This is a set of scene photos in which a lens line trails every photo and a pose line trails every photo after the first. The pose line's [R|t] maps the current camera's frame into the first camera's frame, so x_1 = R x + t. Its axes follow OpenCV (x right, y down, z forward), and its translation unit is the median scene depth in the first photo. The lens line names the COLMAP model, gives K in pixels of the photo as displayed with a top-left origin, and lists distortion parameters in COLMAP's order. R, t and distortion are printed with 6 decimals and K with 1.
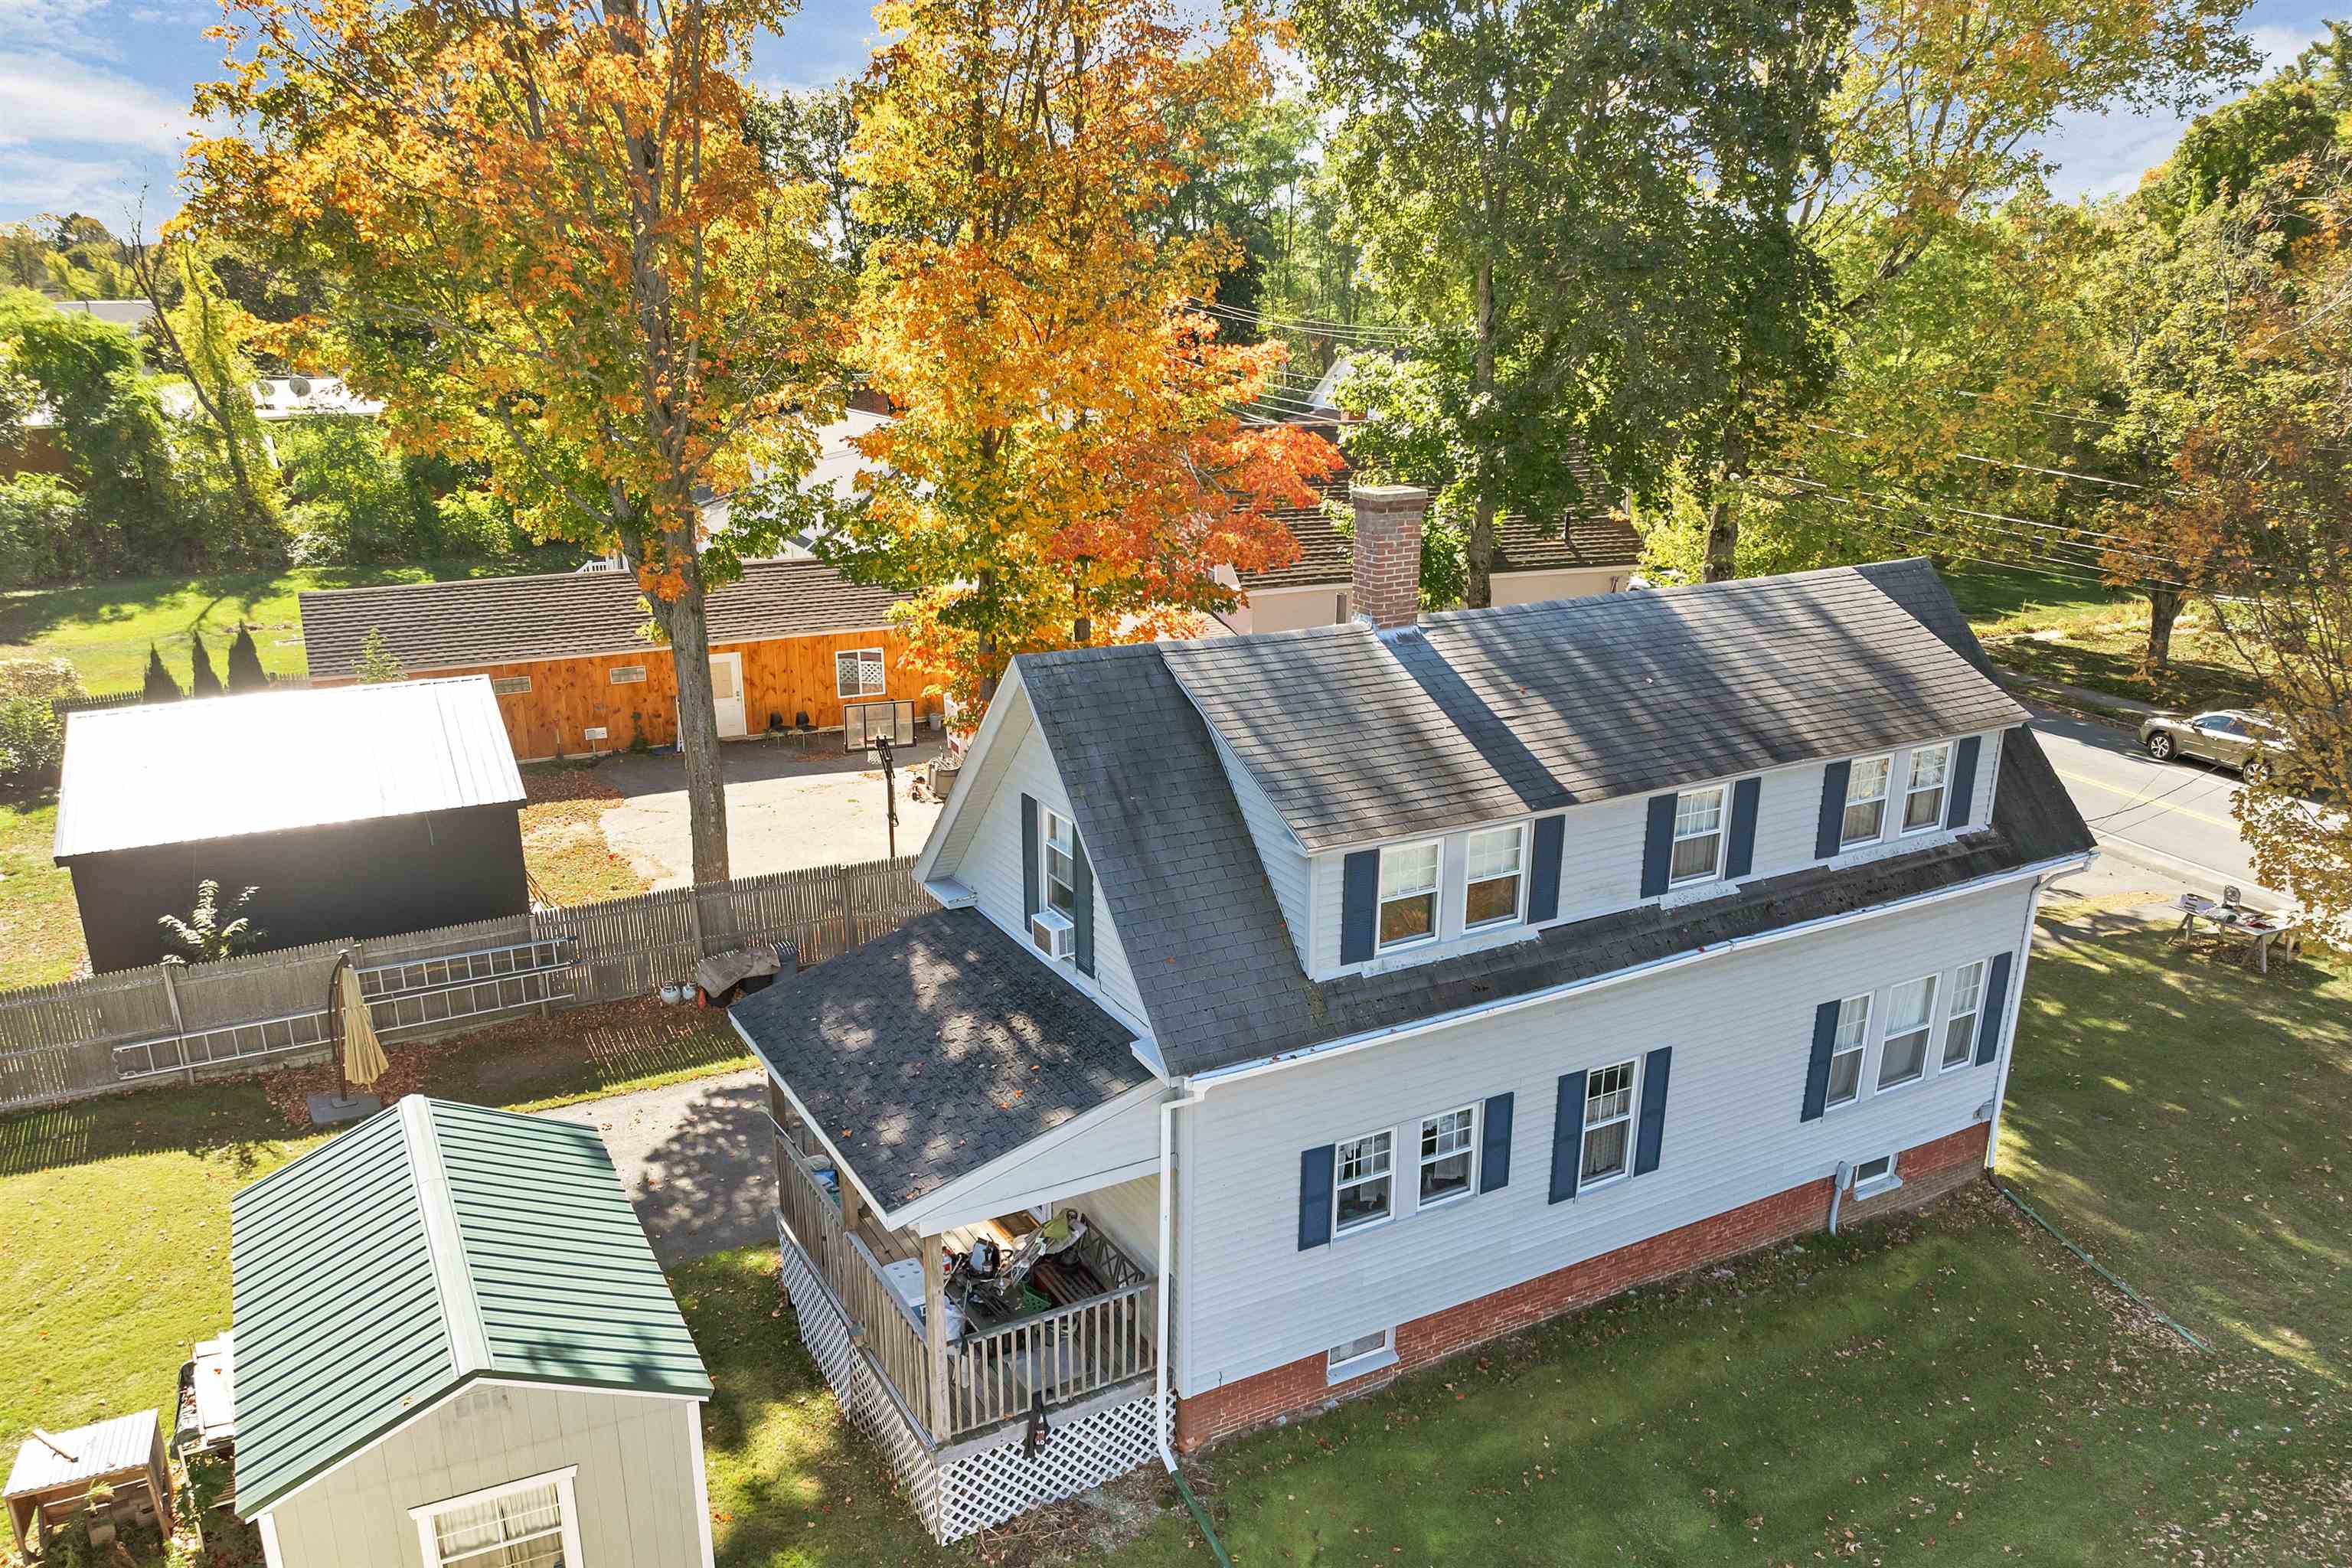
lens RADIAL K [[1721.8, 0, 1116.7], [0, 1721.8, 836.0], [0, 0, 1]] dist [-0.042235, -0.003271]
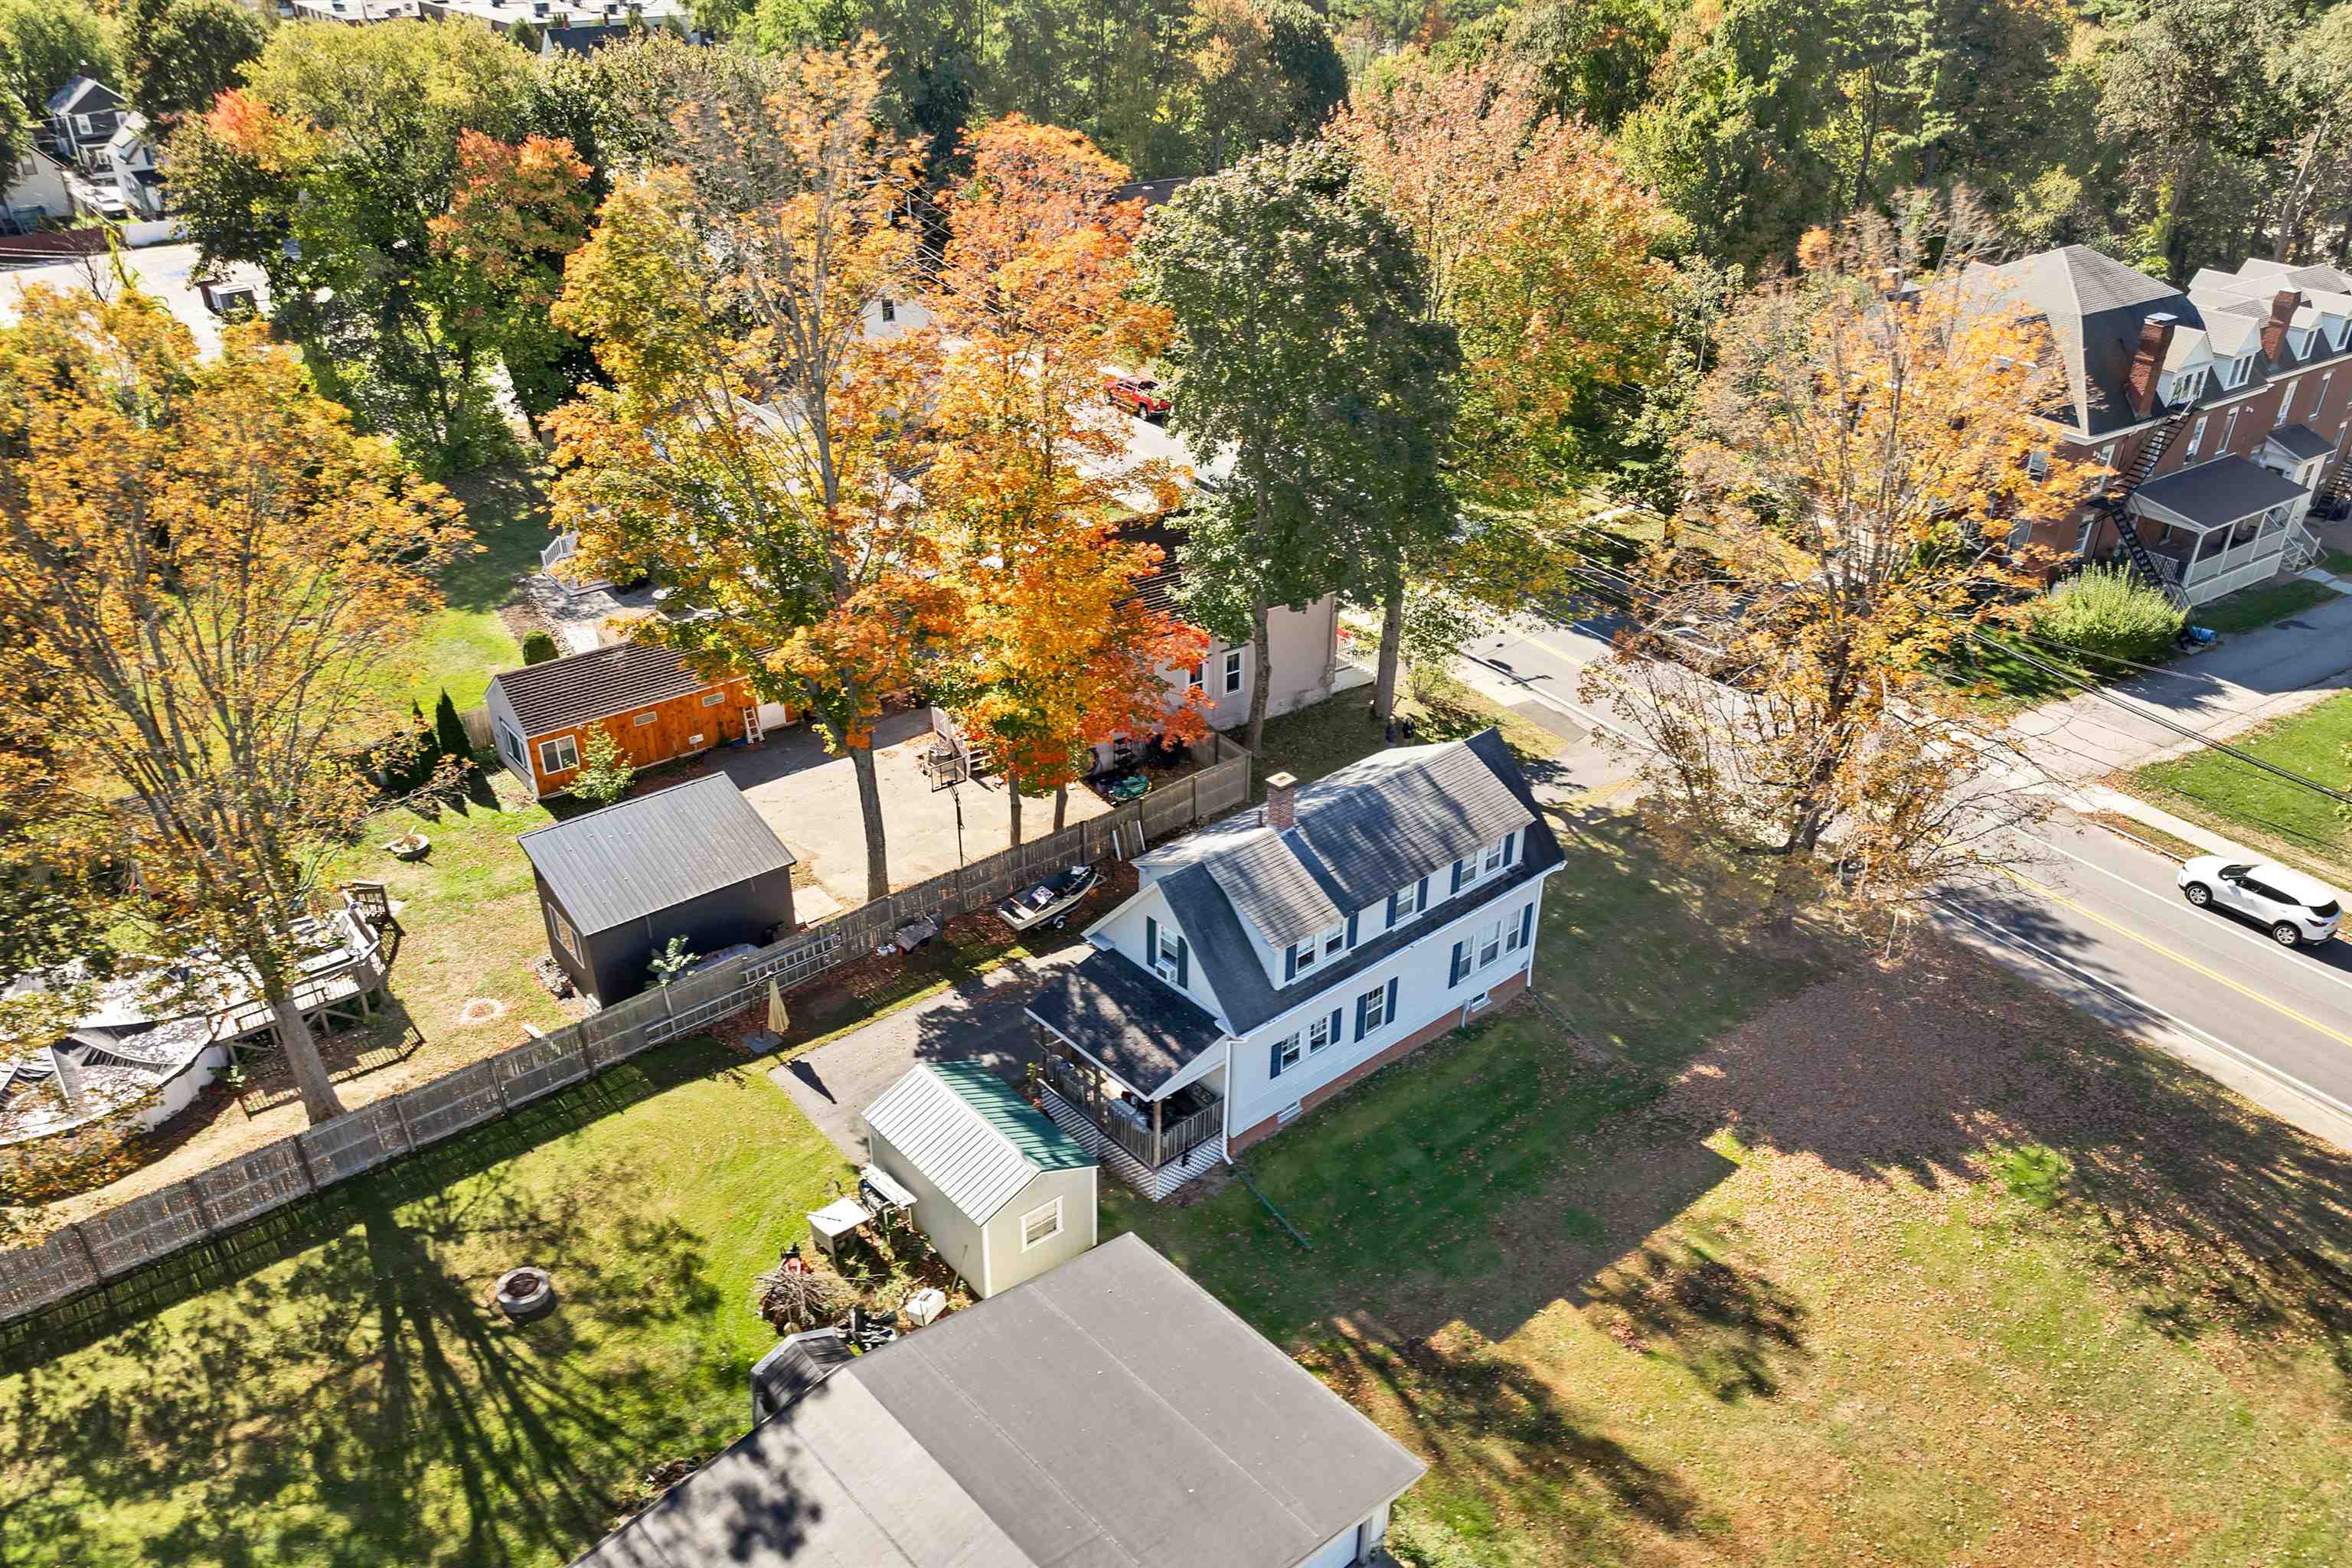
lens RADIAL K [[1721.8, 0, 1116.7], [0, 1721.8, 836.0], [0, 0, 1]] dist [-0.042235, -0.003271]
pose [[0.979360, -0.104867, 0.172791, -0.517916], [0.067703, 0.975694, 0.208419, -0.660549], [-0.190447, -0.192418, 0.962655, -1.372030]]
